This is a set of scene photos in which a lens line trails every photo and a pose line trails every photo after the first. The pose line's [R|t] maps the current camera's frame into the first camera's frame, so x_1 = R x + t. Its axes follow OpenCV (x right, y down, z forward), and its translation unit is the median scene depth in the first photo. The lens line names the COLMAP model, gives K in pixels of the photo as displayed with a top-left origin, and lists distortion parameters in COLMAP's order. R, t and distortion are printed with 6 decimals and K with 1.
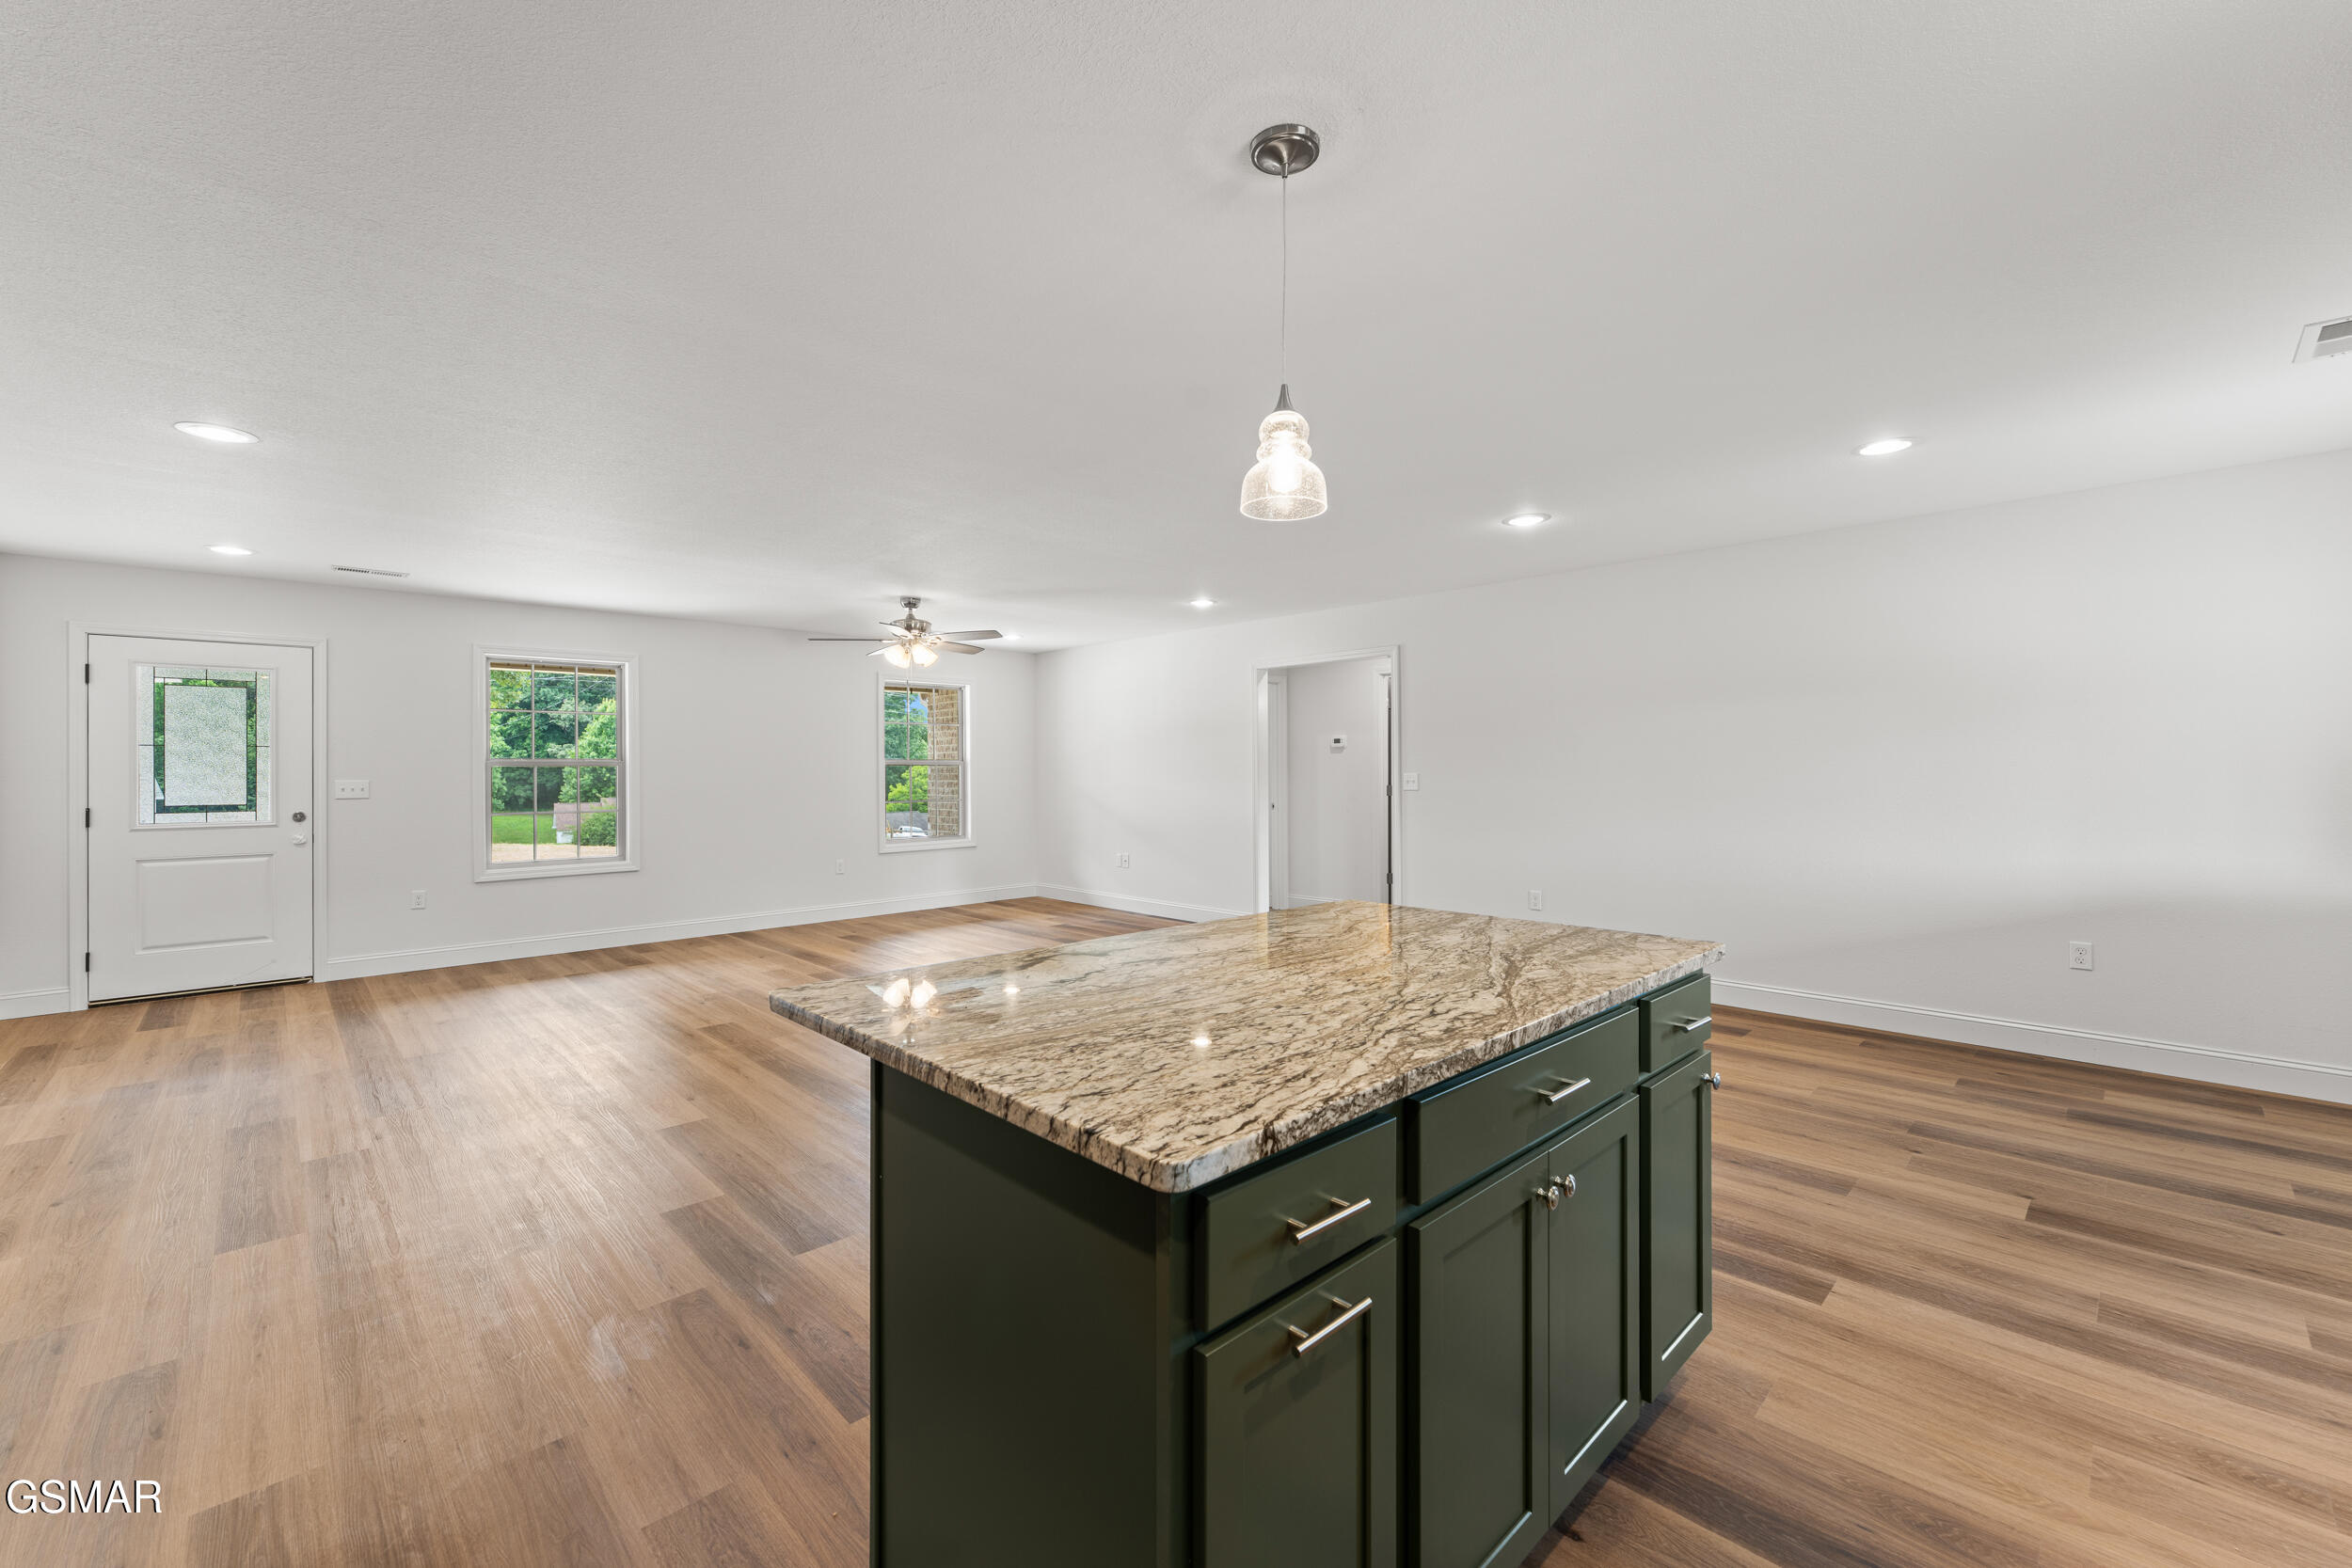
lens RADIAL K [[950.0, 0, 1173.2], [0, 950.0, 772.6], [0, 0, 1]] dist [-0.000155, 0.000208]
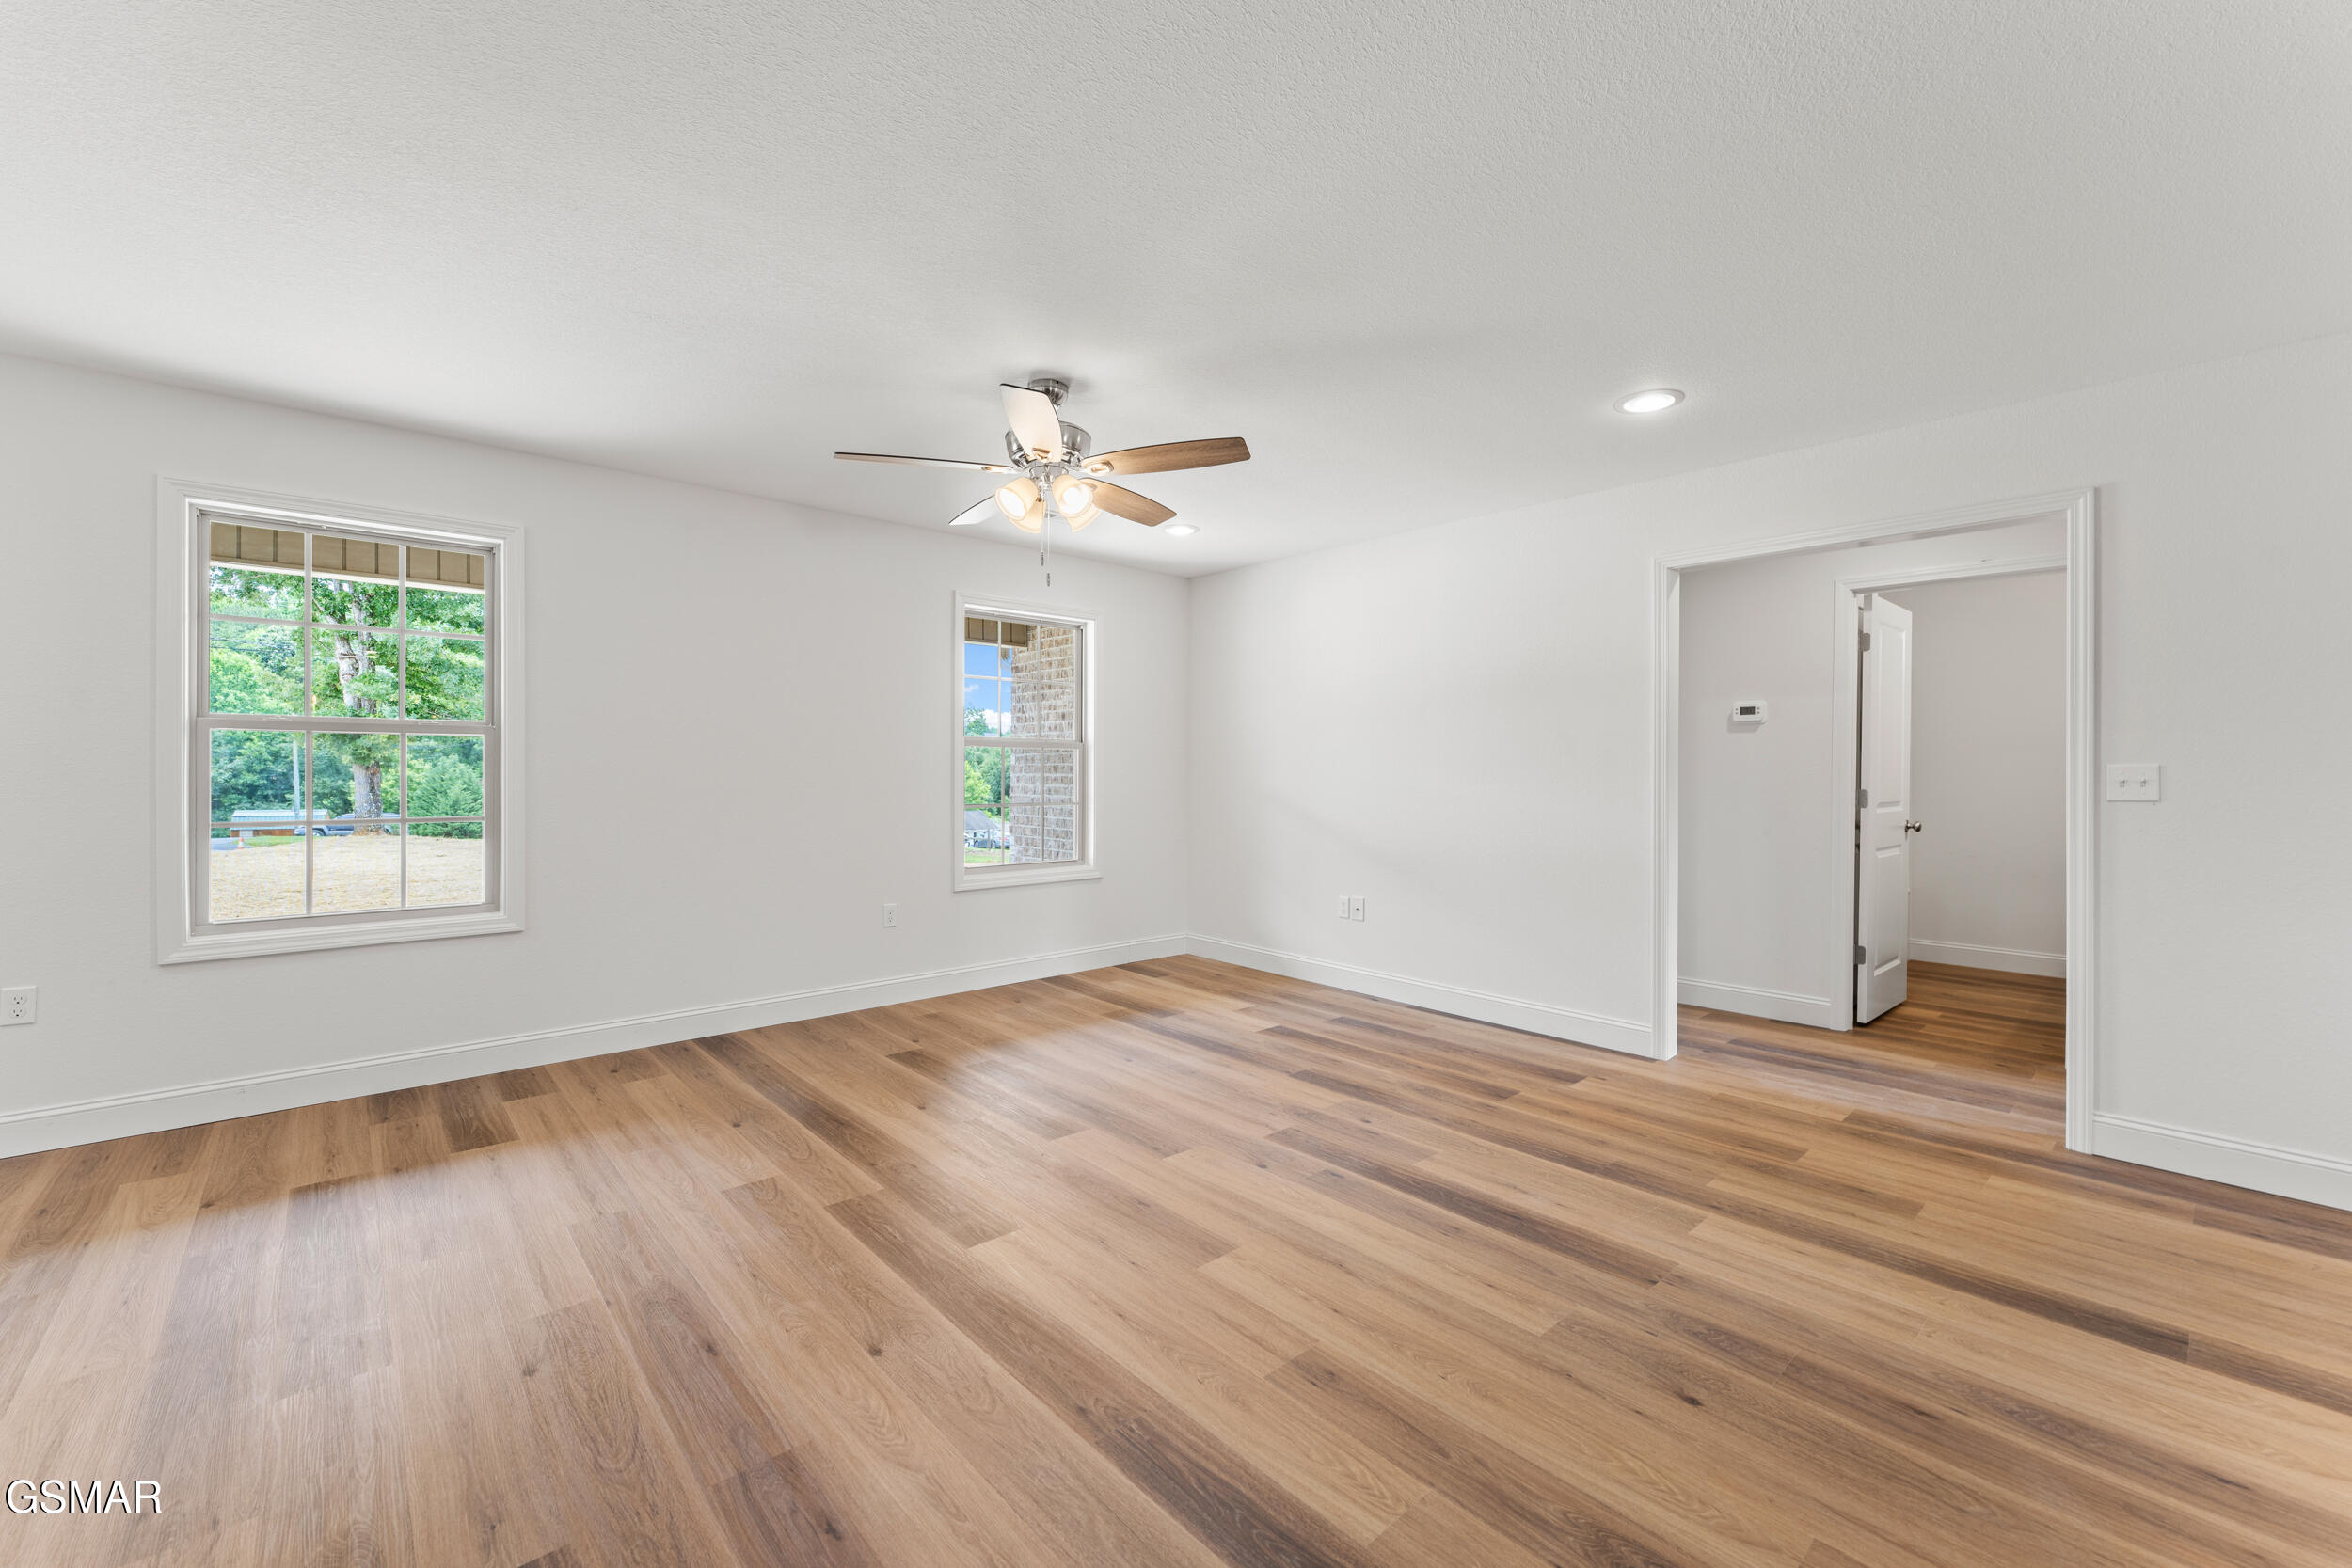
lens RADIAL K [[950.4, 0, 1167.8], [0, 950.4, 777.6], [0, 0, 1]] dist [-0.000688, -0.000162]
pose [[0.999117, 0.011785, -0.040326, -0.199222], [-0.011566, 0.999917, 0.005679, 0.010419], [0.040389, -0.005208, 0.999170, 0.535625]]
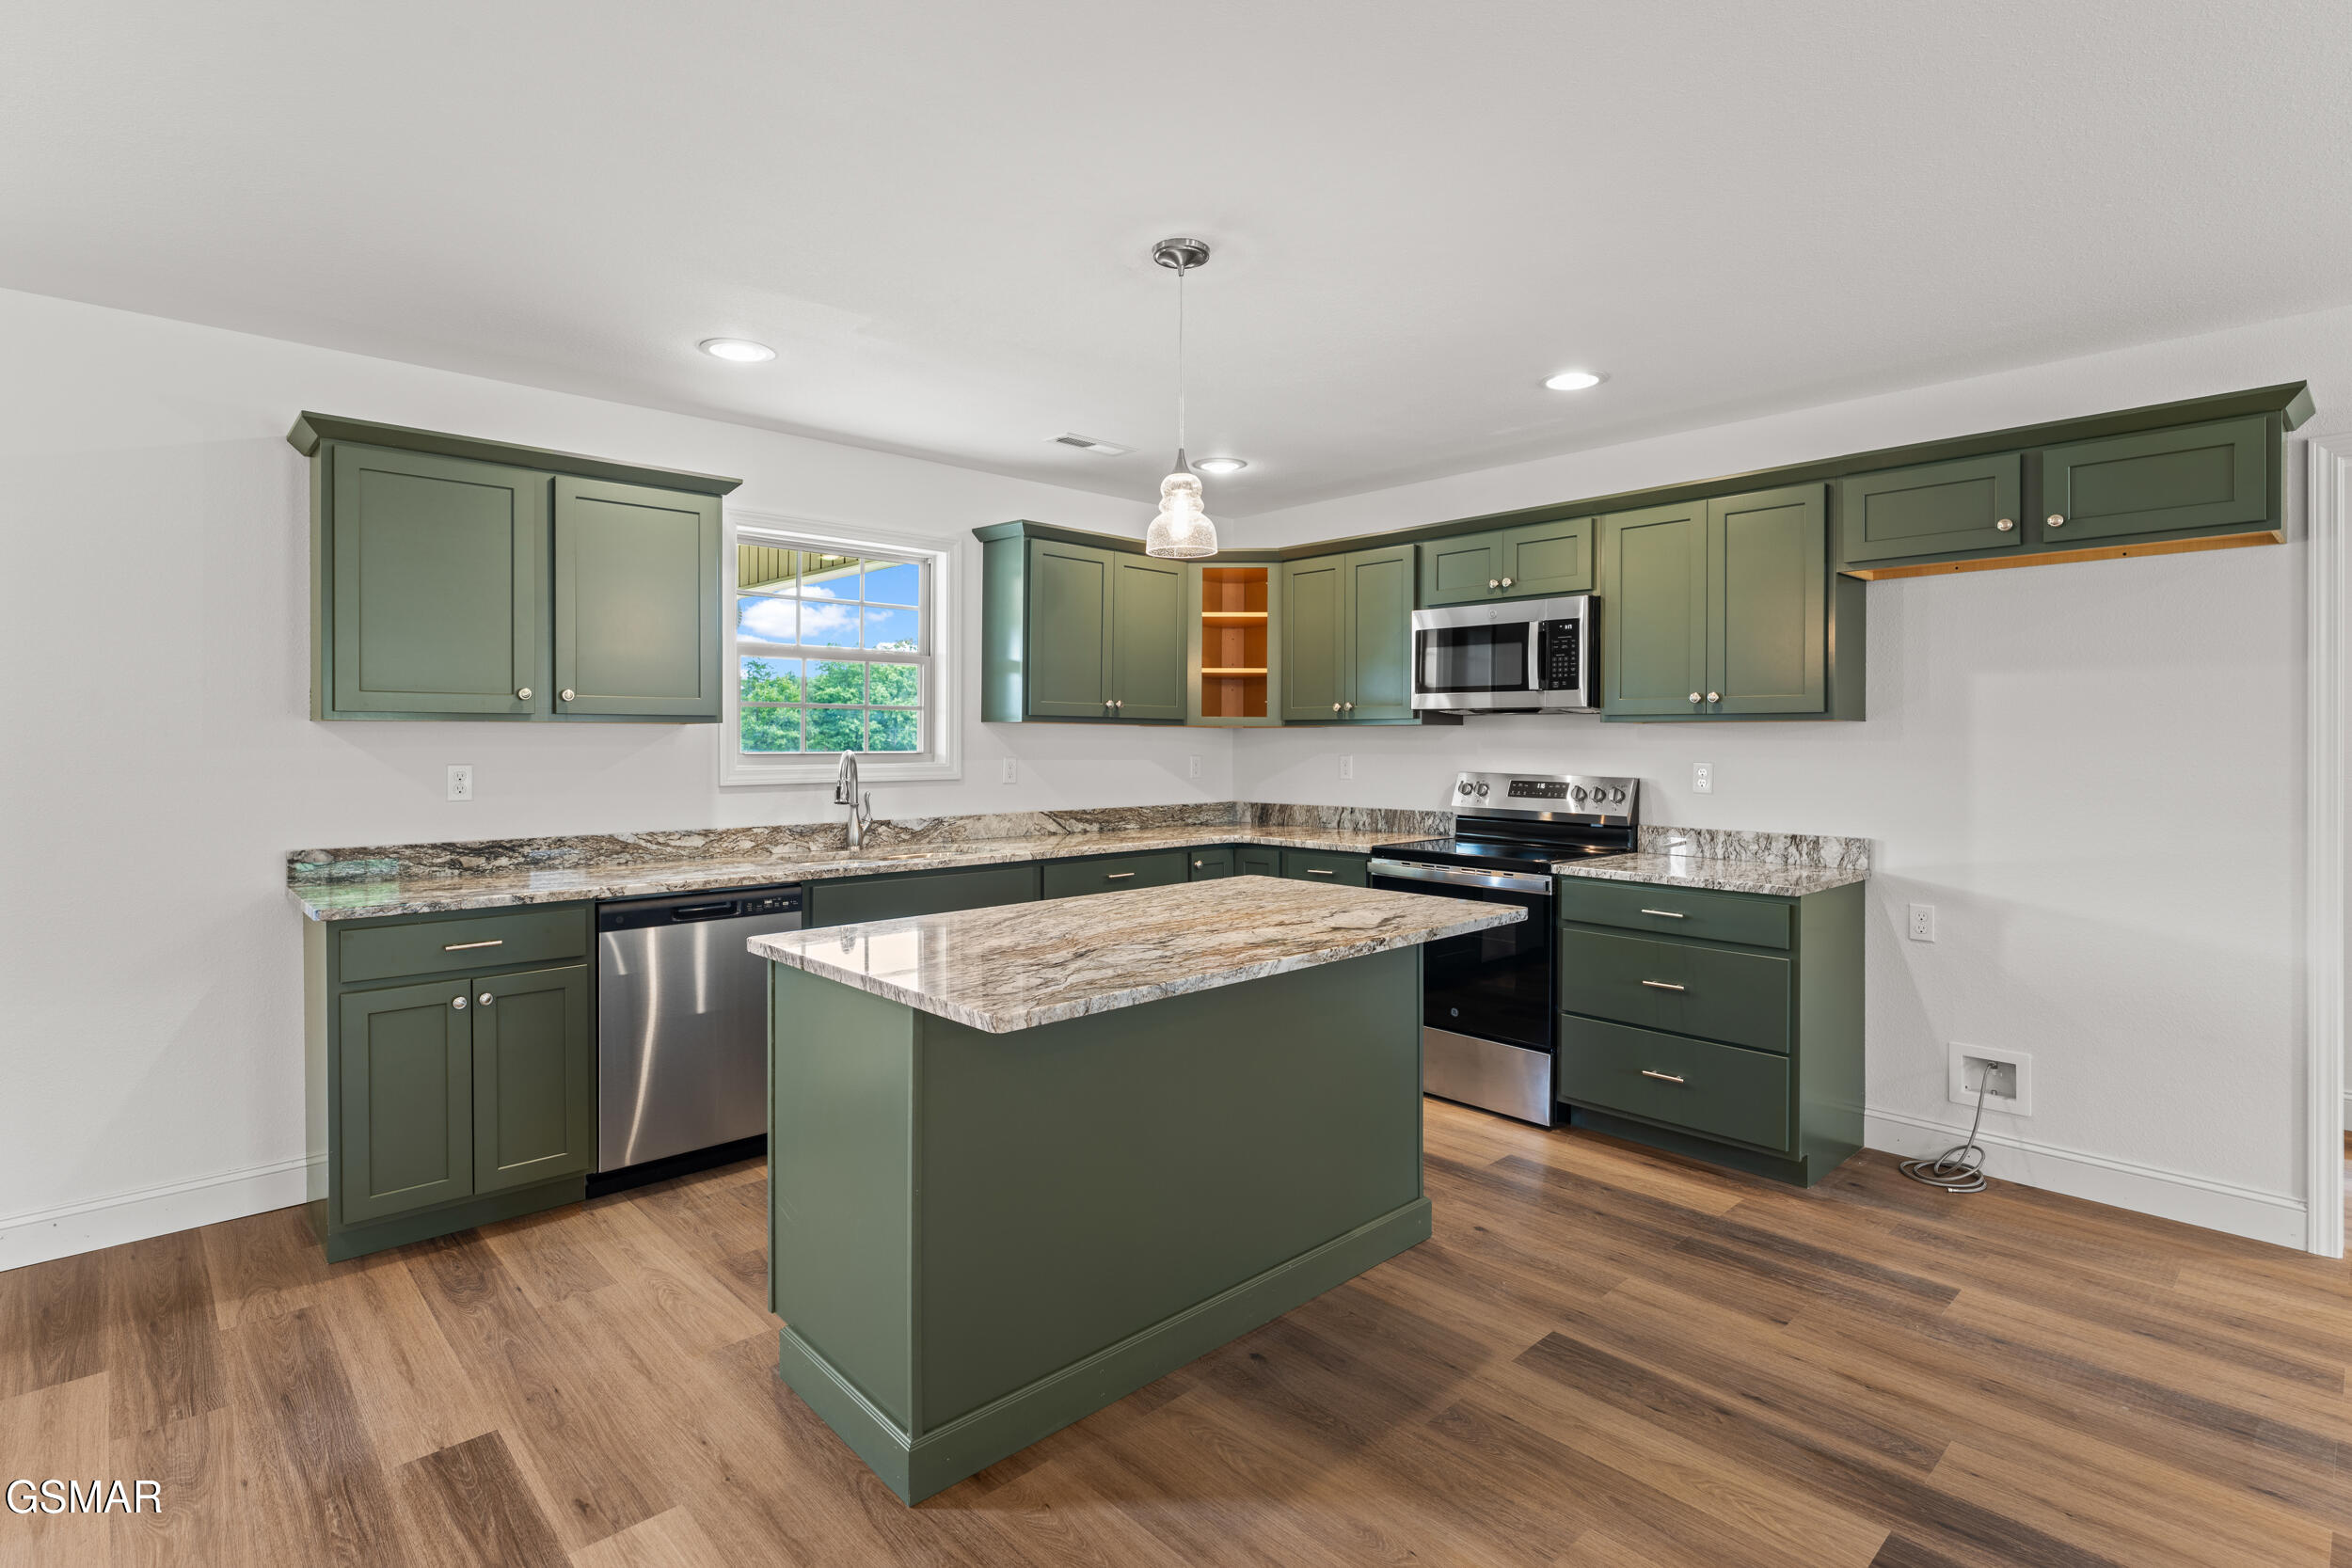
lens RADIAL K [[1140.4, 0, 1164.7], [0, 1140.4, 769.0], [0, 0, 1]] dist [-0.000548, -0.000124]
pose [[-0.999728, 0.001807, 0.023258, 0.029000], [0.002490, 0.999565, 0.029375, -0.012557], [-0.023195, 0.029425, -0.999298, 0.690369]]
